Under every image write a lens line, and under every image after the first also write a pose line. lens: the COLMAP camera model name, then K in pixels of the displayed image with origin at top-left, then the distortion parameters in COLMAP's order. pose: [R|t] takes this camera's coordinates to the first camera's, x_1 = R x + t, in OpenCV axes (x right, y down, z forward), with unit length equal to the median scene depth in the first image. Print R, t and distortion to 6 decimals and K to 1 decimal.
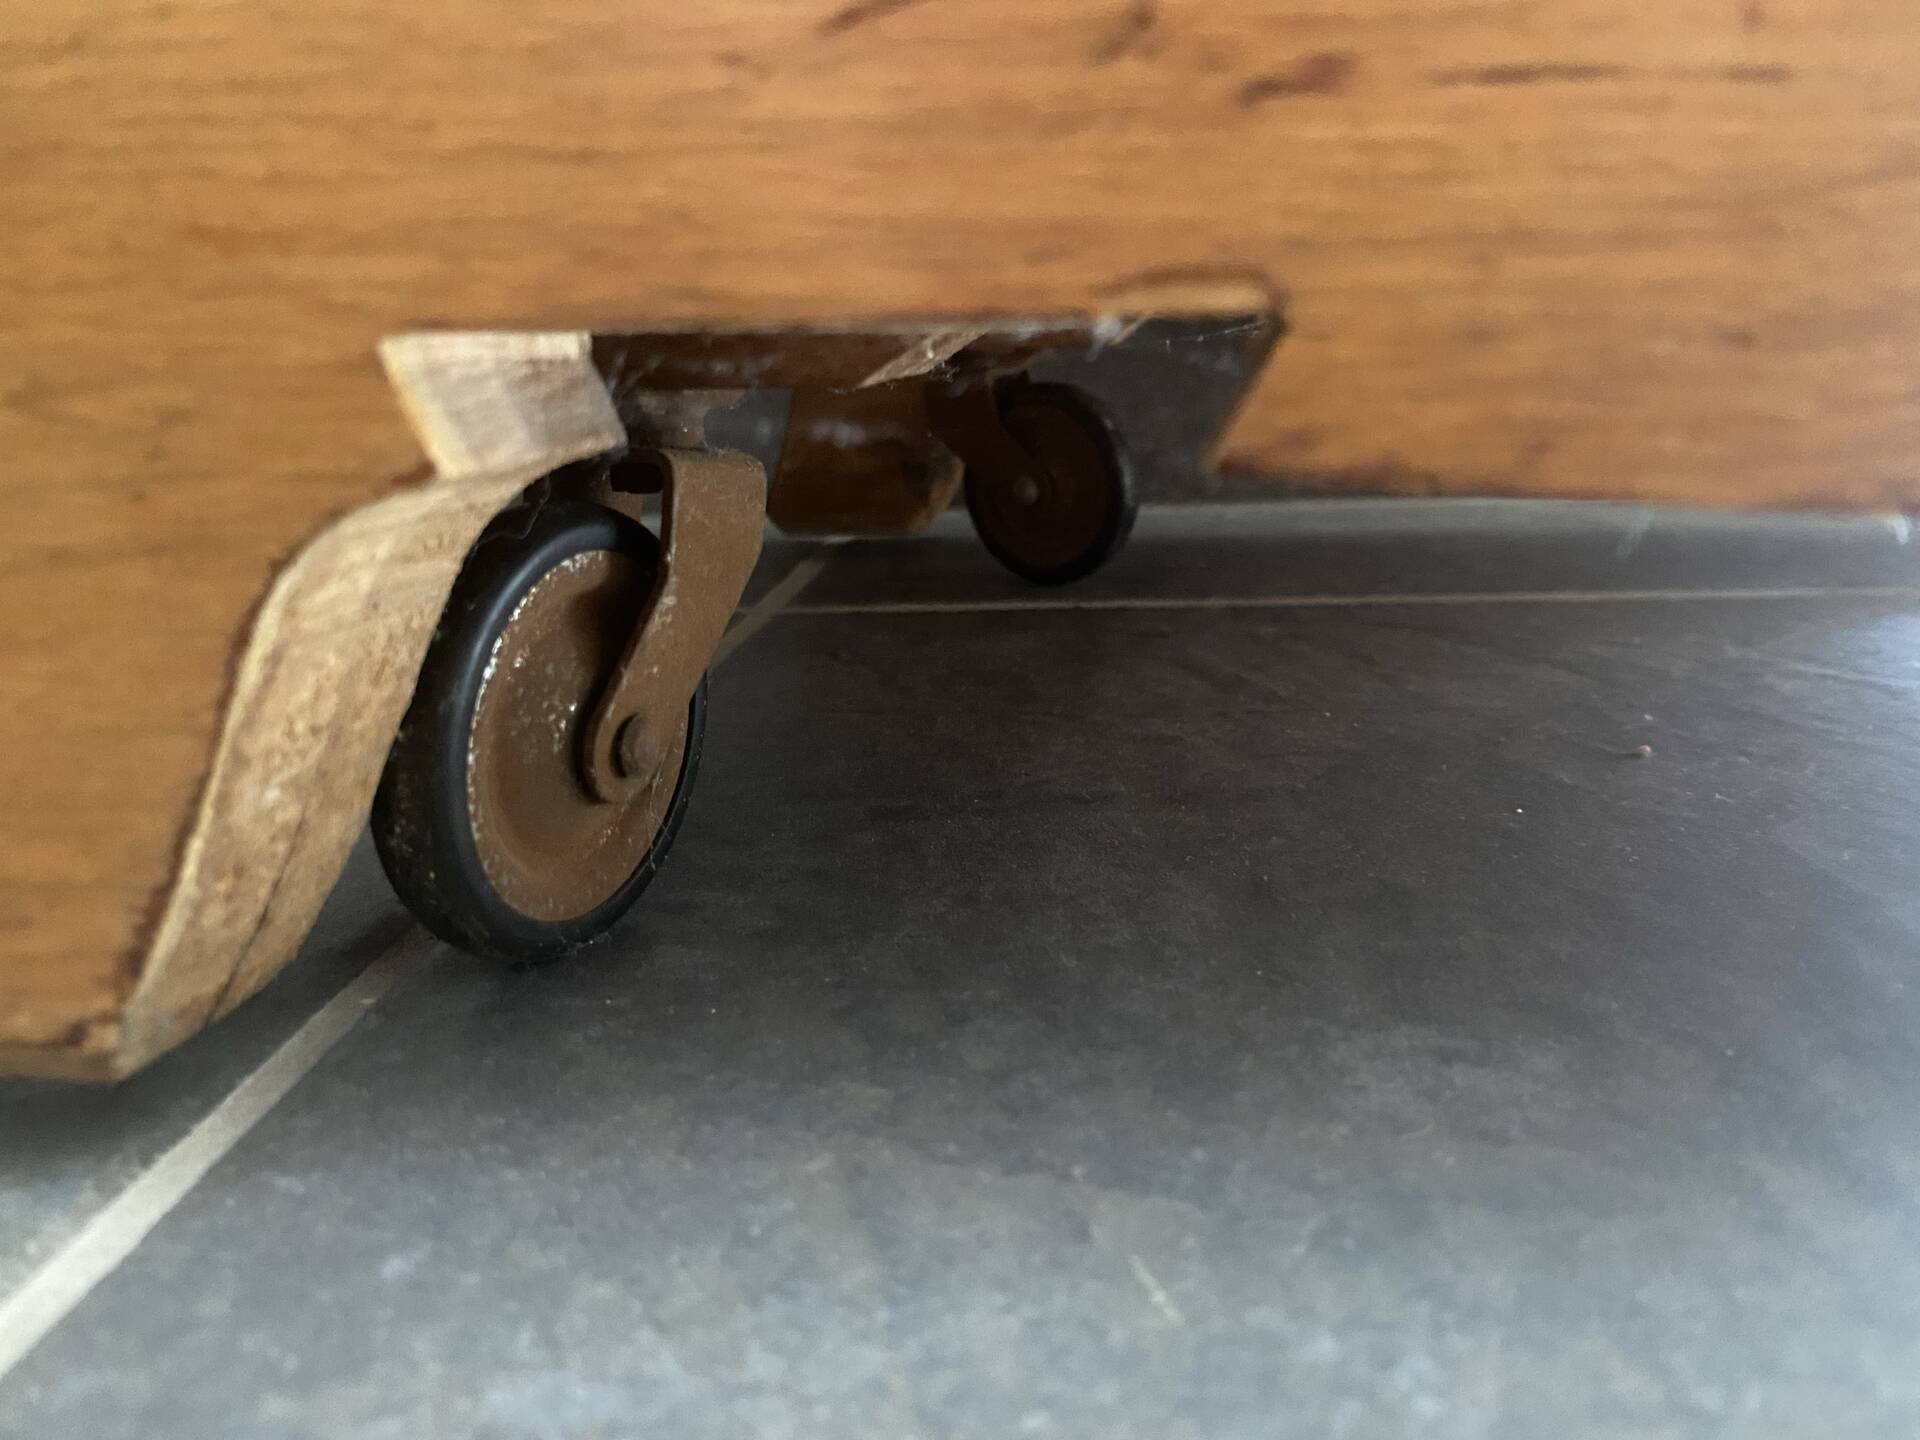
lens RADIAL K [[1462.0, 0, 950.6], [0, 1462.0, 707.5], [0, 0, 1]] dist [0.013802, -0.014721]
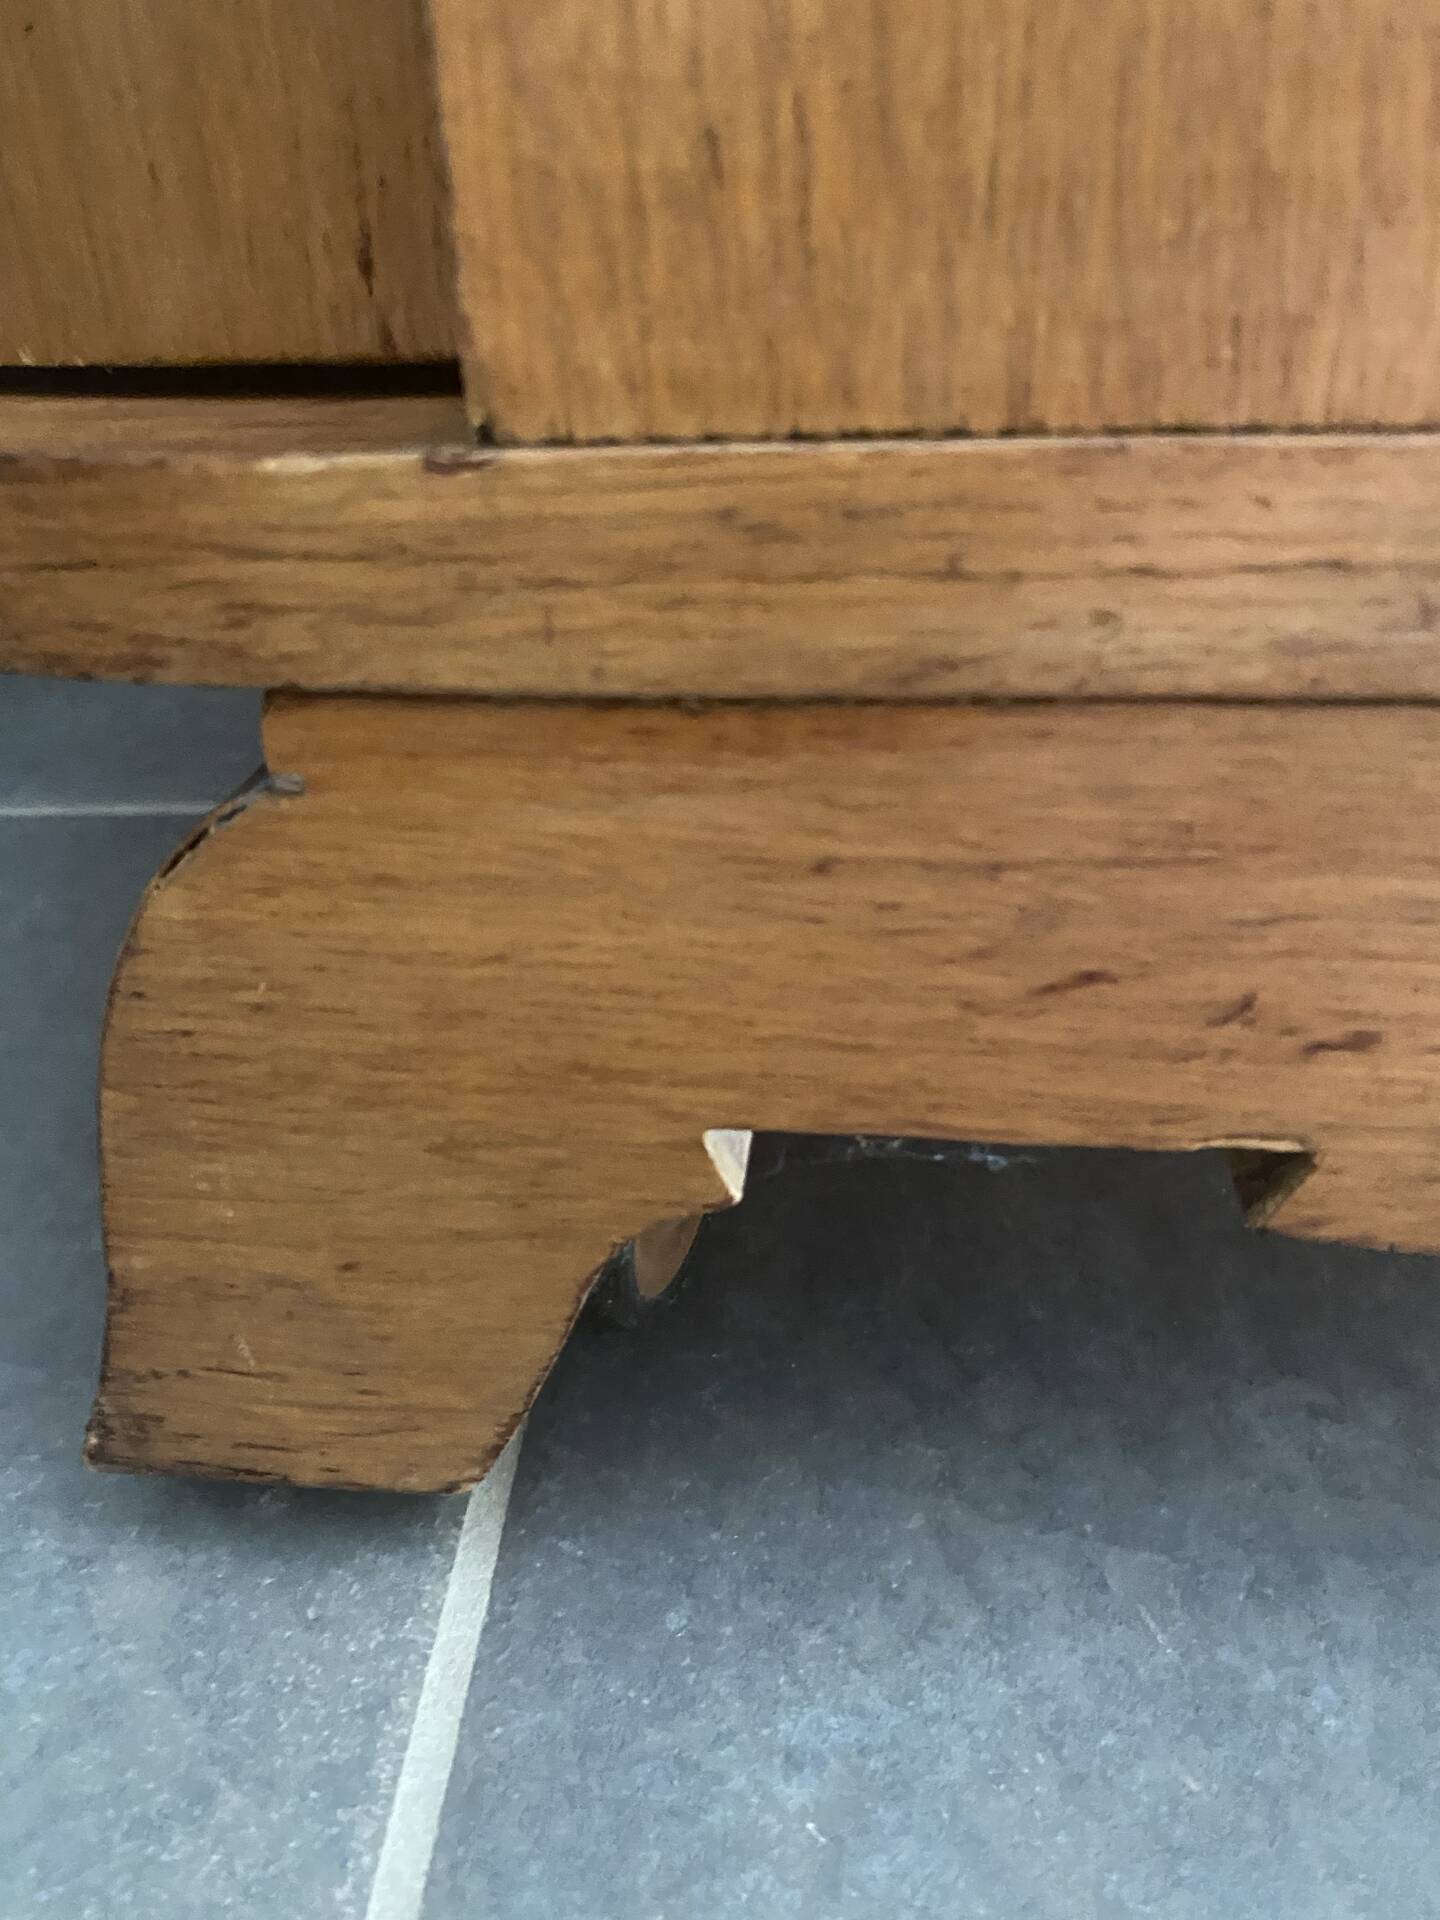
lens RADIAL K [[1462.0, 0, 725.9], [0, 1462.0, 974.3], [0, 0, 1]] dist [0.013802, -0.014721]
pose [[0.999168, -0.019495, 0.035813, -0.388436], [0.010092, 0.969204, 0.246051, -0.726744], [-0.039507, -0.245485, 0.968595, -0.388115]]
